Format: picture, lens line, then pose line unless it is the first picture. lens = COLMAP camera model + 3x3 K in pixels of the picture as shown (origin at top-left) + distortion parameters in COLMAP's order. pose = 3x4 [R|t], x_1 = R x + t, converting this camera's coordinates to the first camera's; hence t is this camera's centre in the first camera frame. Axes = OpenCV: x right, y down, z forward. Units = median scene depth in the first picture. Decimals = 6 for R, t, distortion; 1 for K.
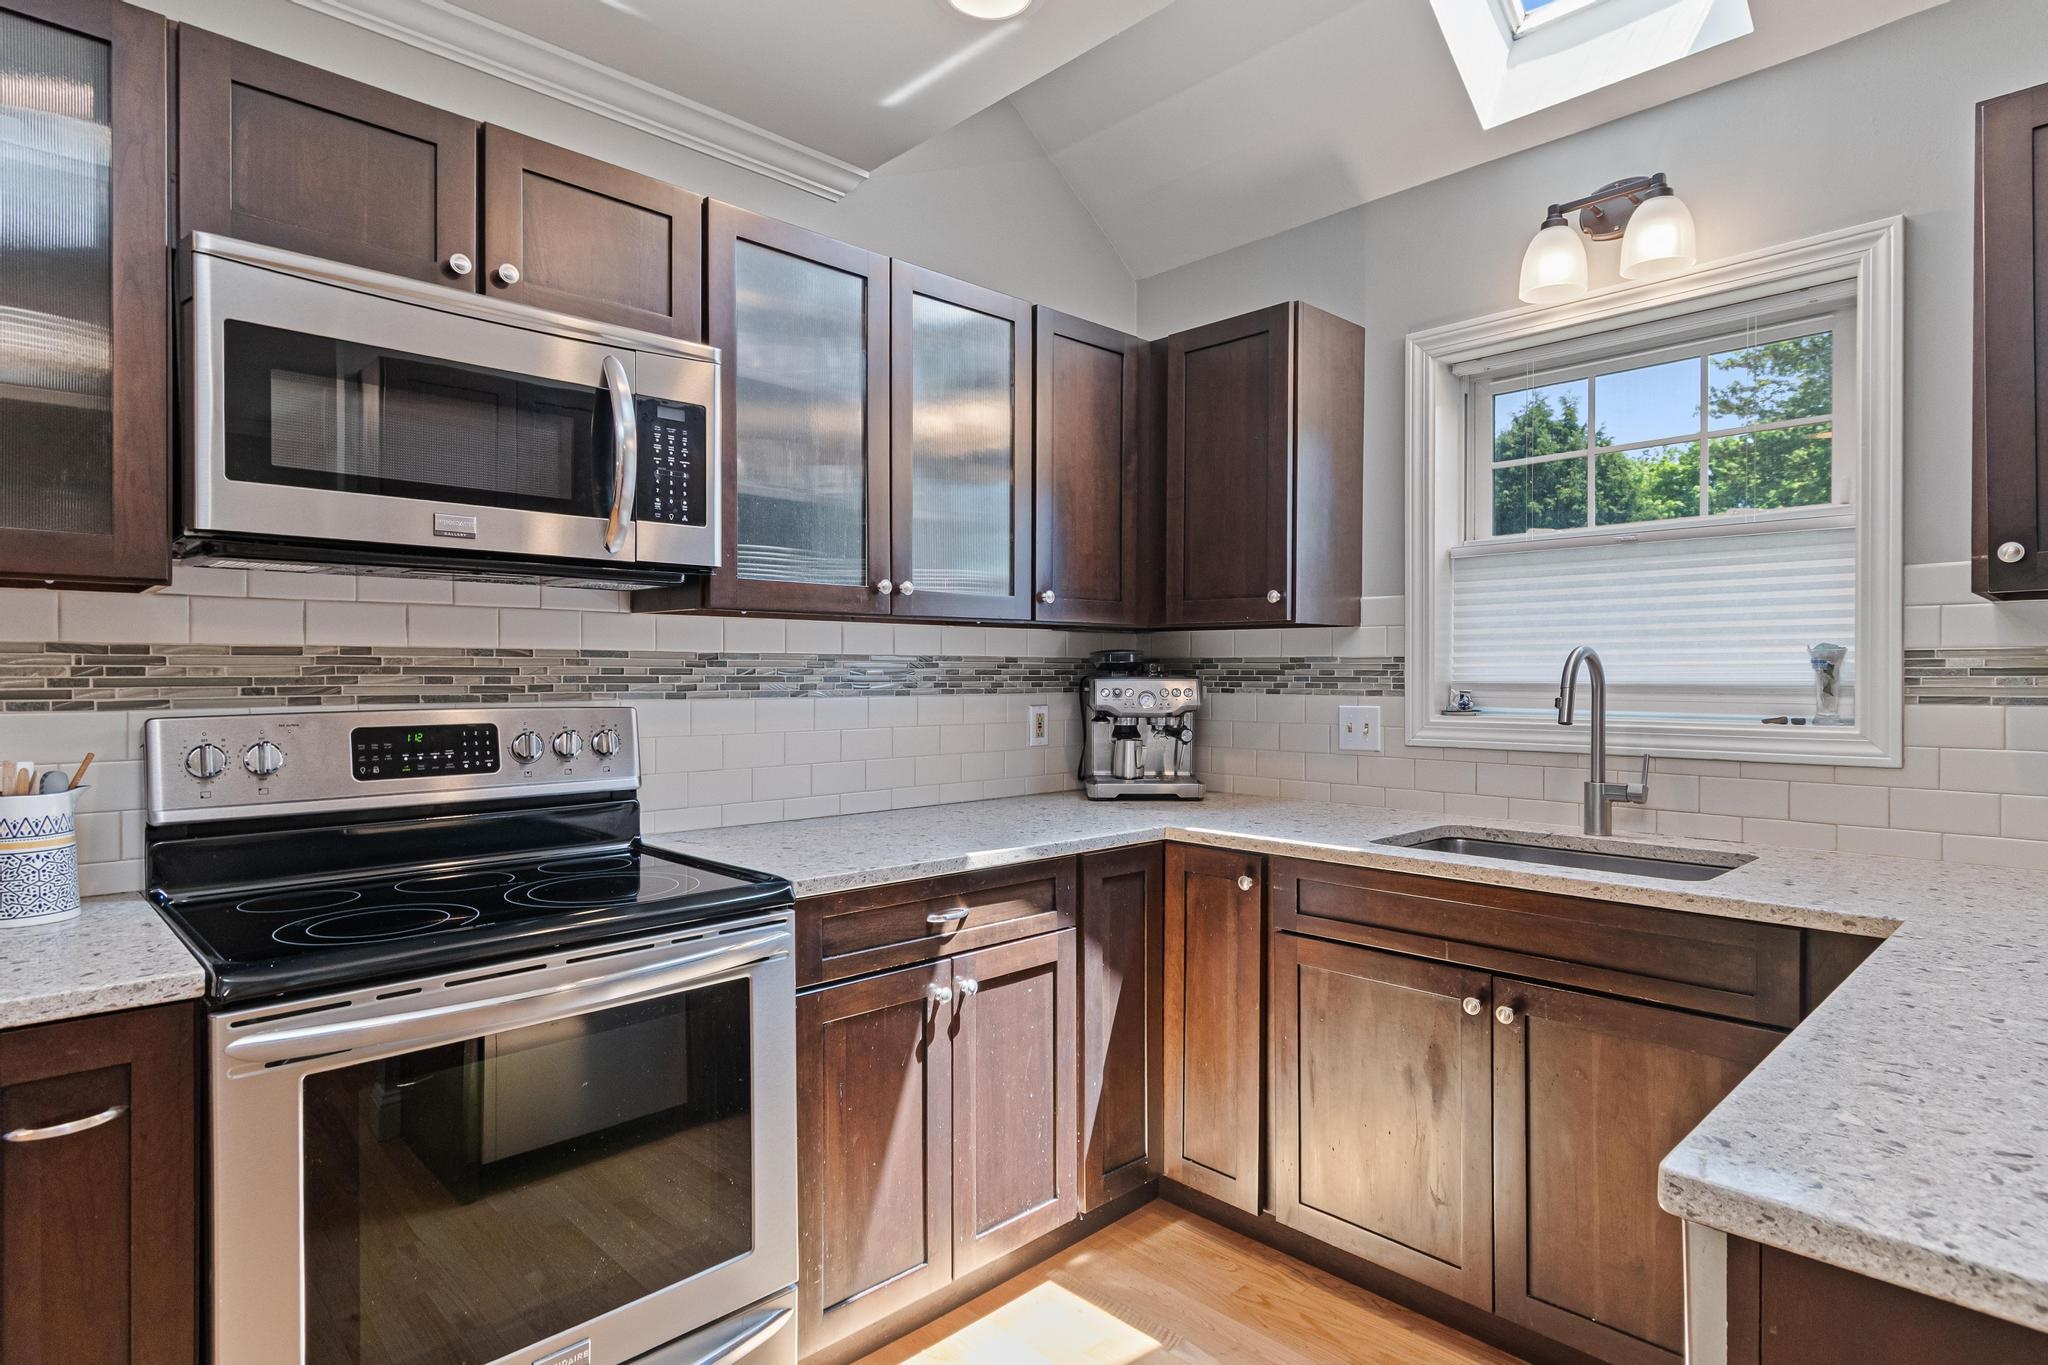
lens RADIAL K [[1084.5, 0, 1024.0], [0, 1084.5, 682.5], [0, 0, 1]] dist [0.014879, -0.001384]
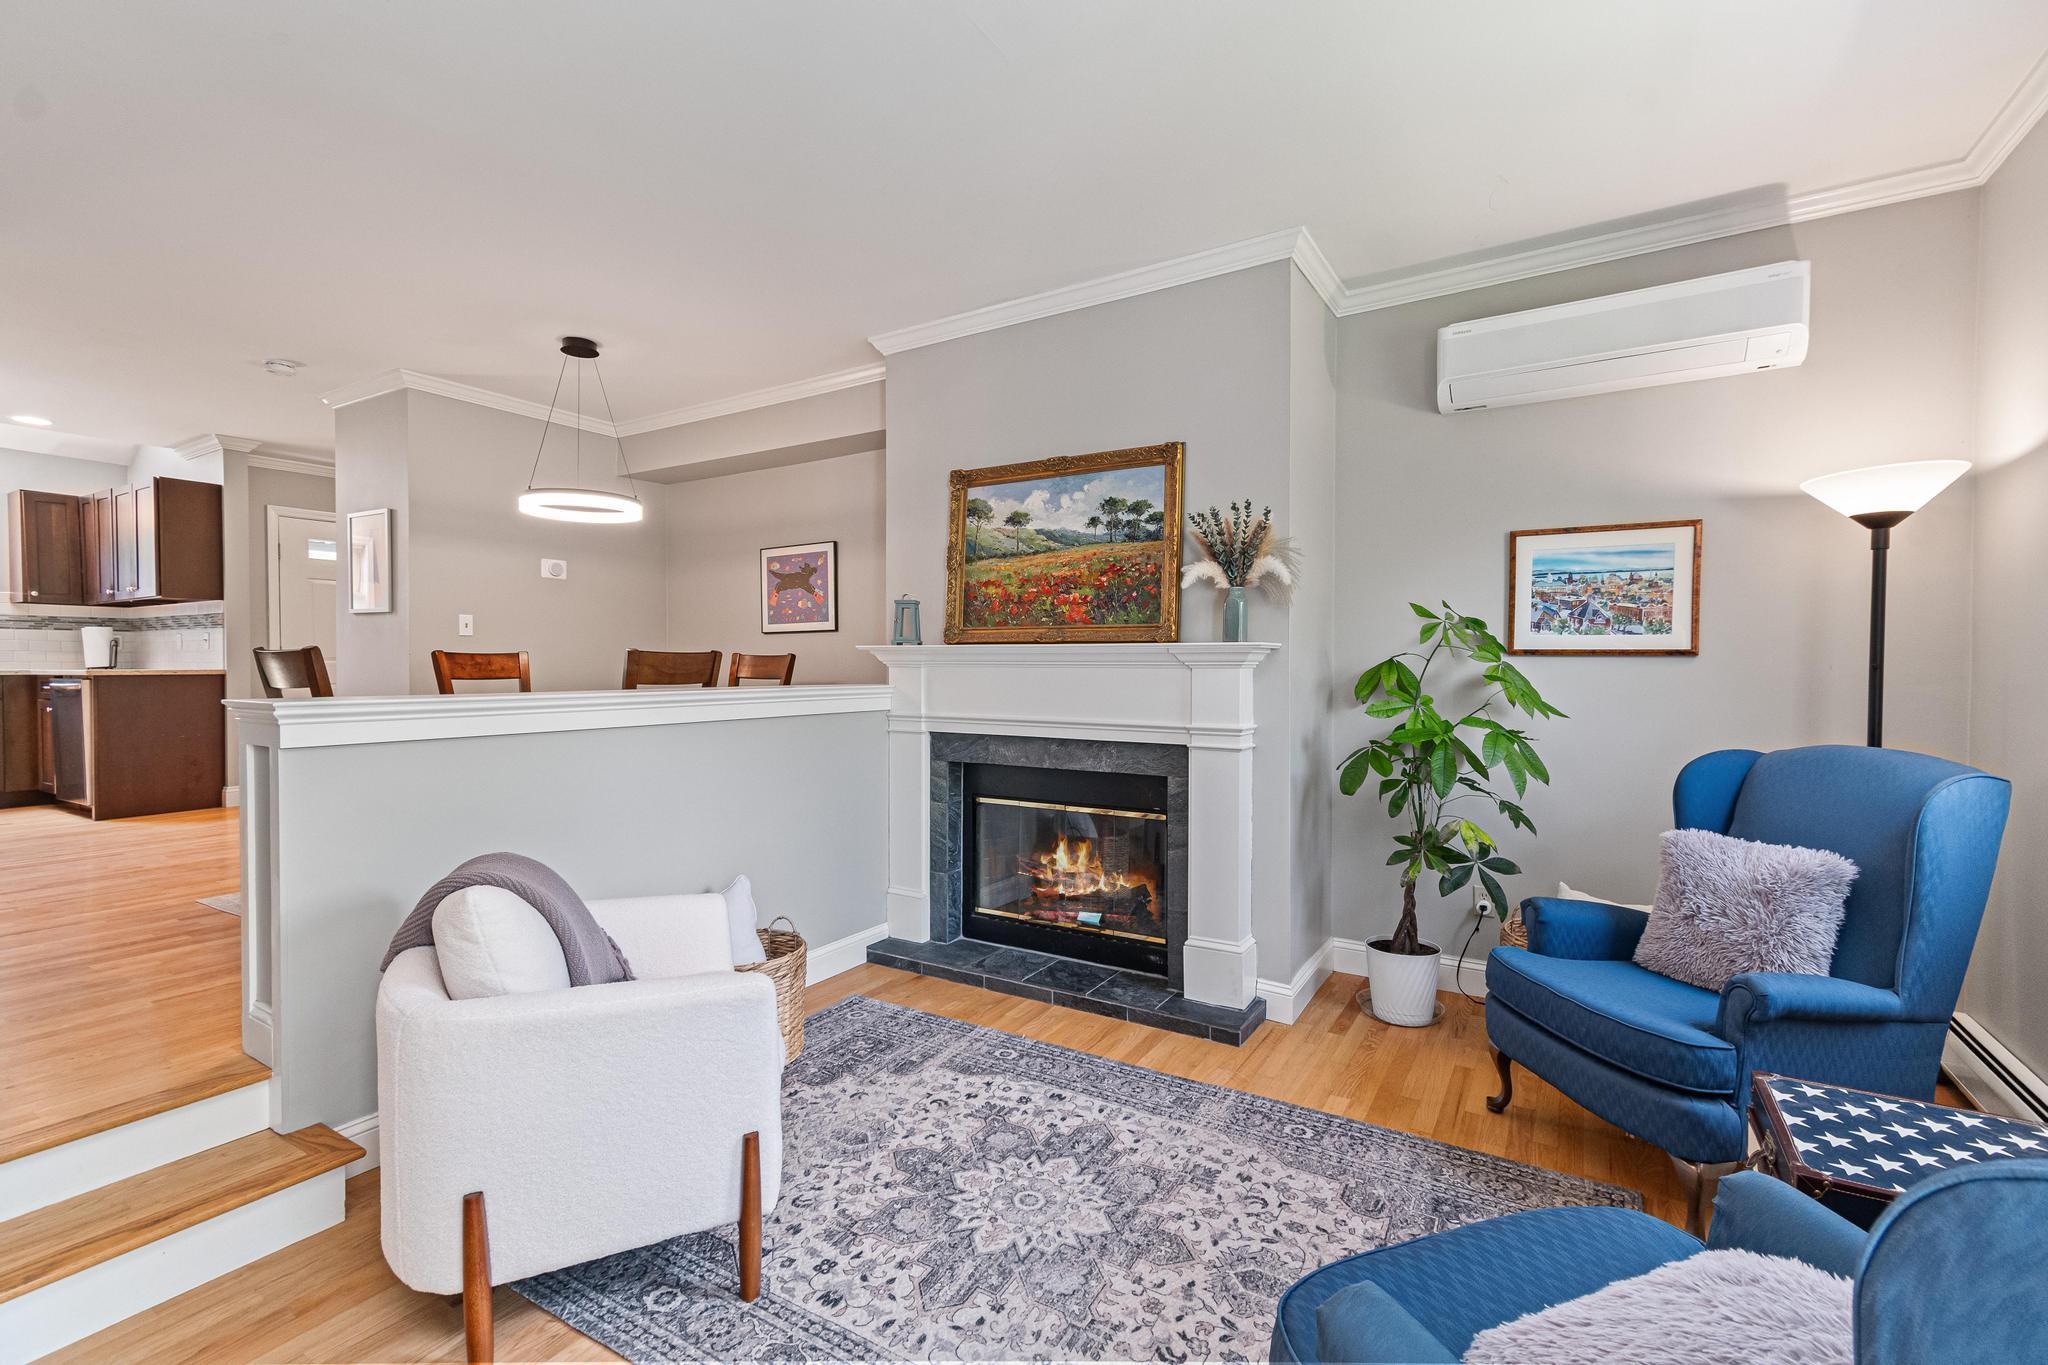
lens RADIAL K [[895.0, 0, 1024.0], [0, 895.0, 682.5], [0, 0, 1]] dist [0.013783, -0.000269]
pose [[-0.245337, -0.020782, 0.969215, -2.552451], [0.004197, 0.999738, 0.022499, 0.120893], [-0.969429, 0.009588, -0.245186, -1.364661]]
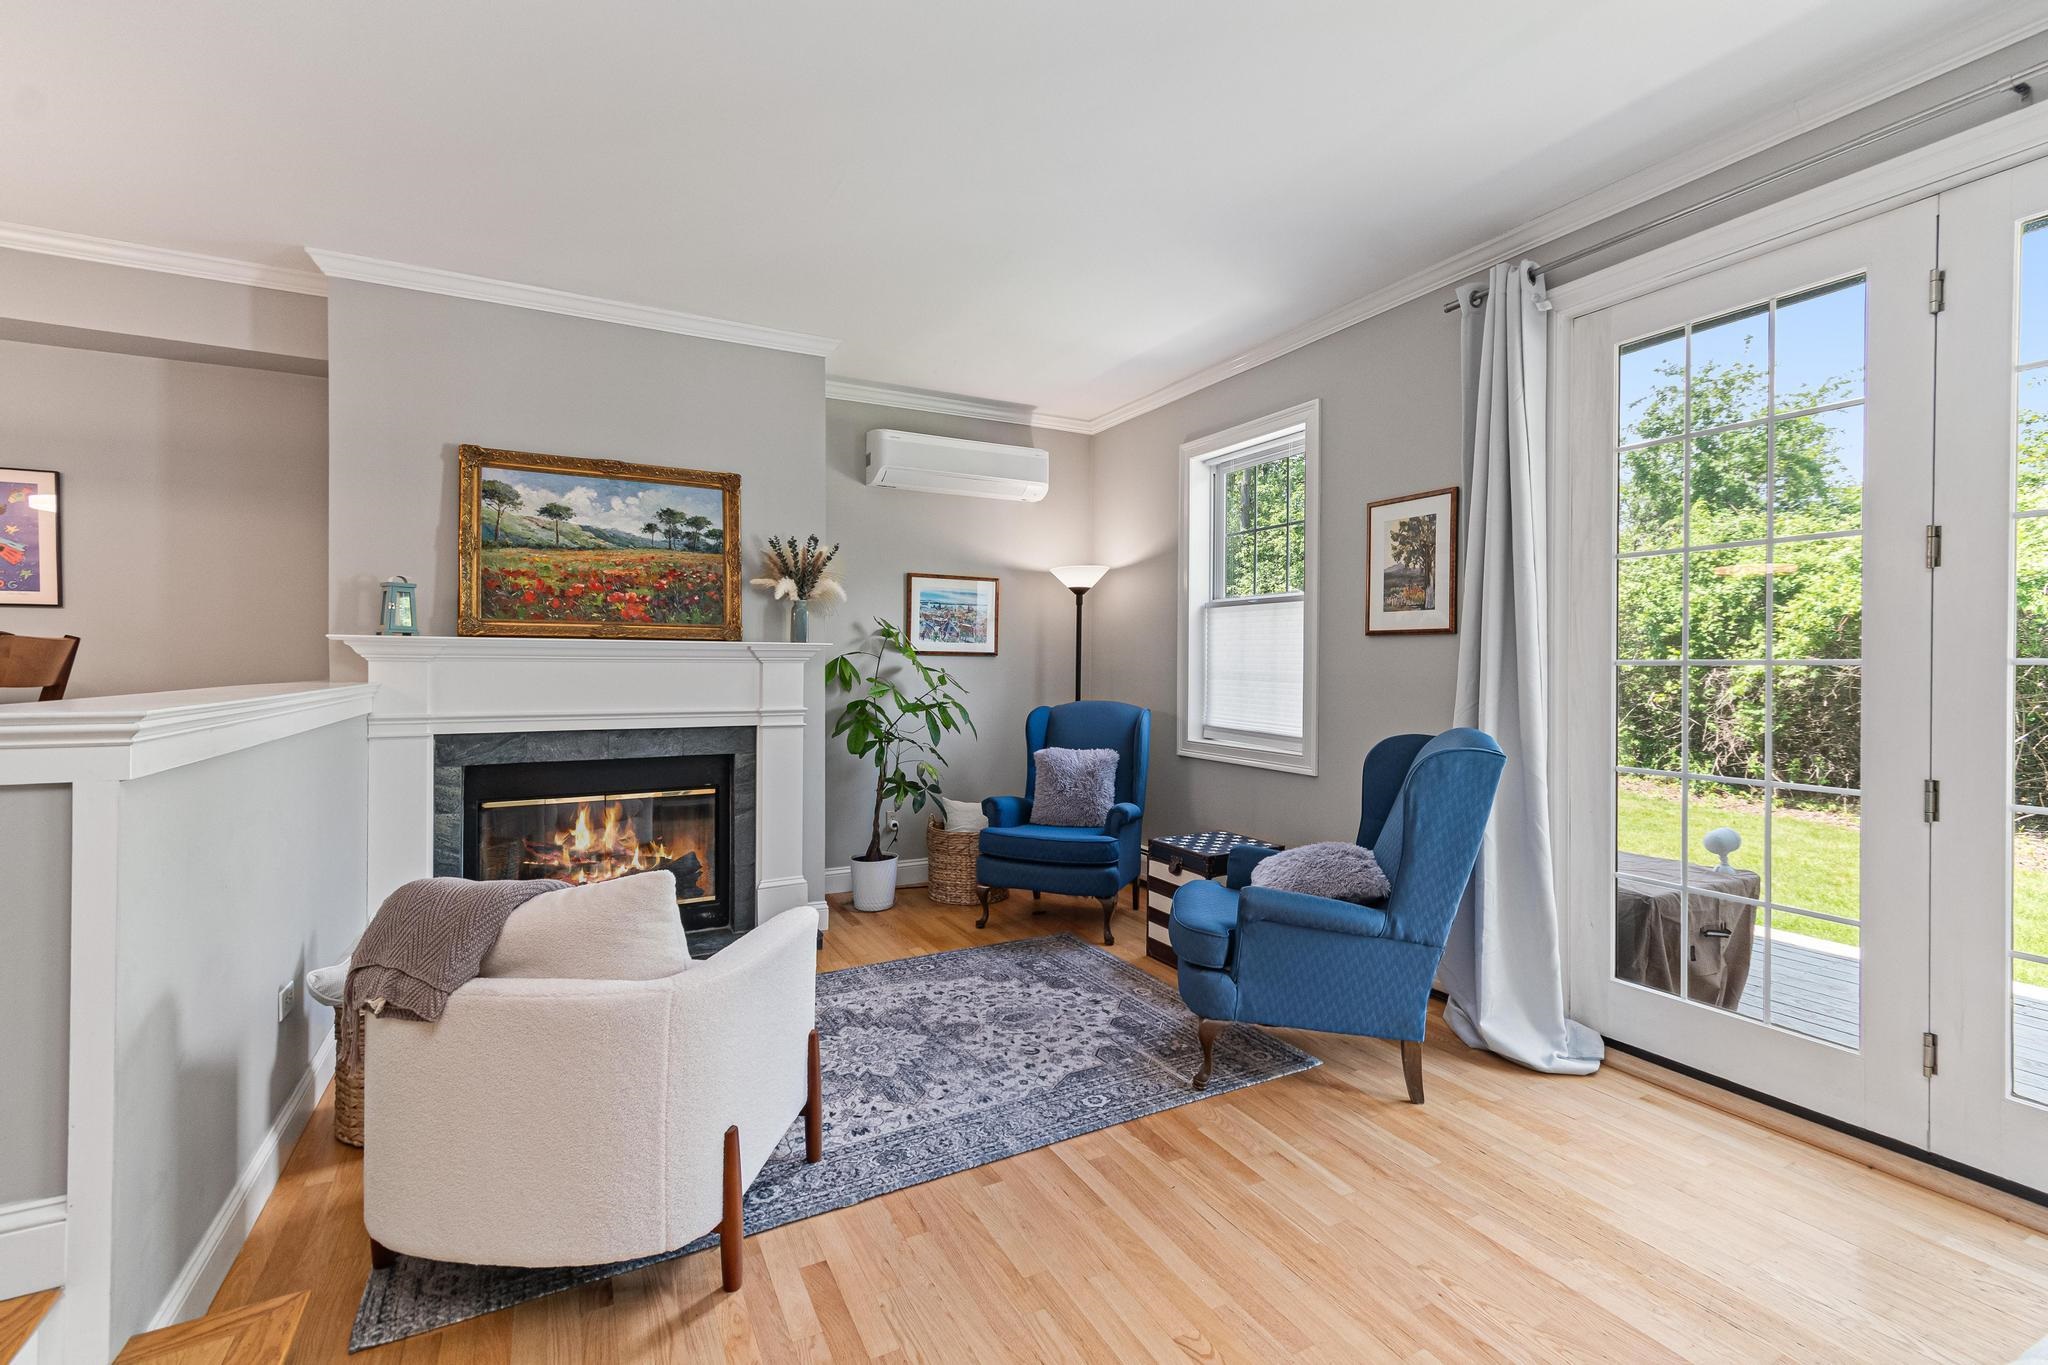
lens RADIAL K [[901.0, 0, 1038.9], [0, 901.0, 668.8], [0, 0, 1]] dist [0.016088, -0.000793]
pose [[-0.960596, -0.007201, 0.277856, -2.278643], [-0.003827, 0.999912, 0.012683, 0.118991], [-0.277923, 0.011120, -0.960539, -0.513879]]
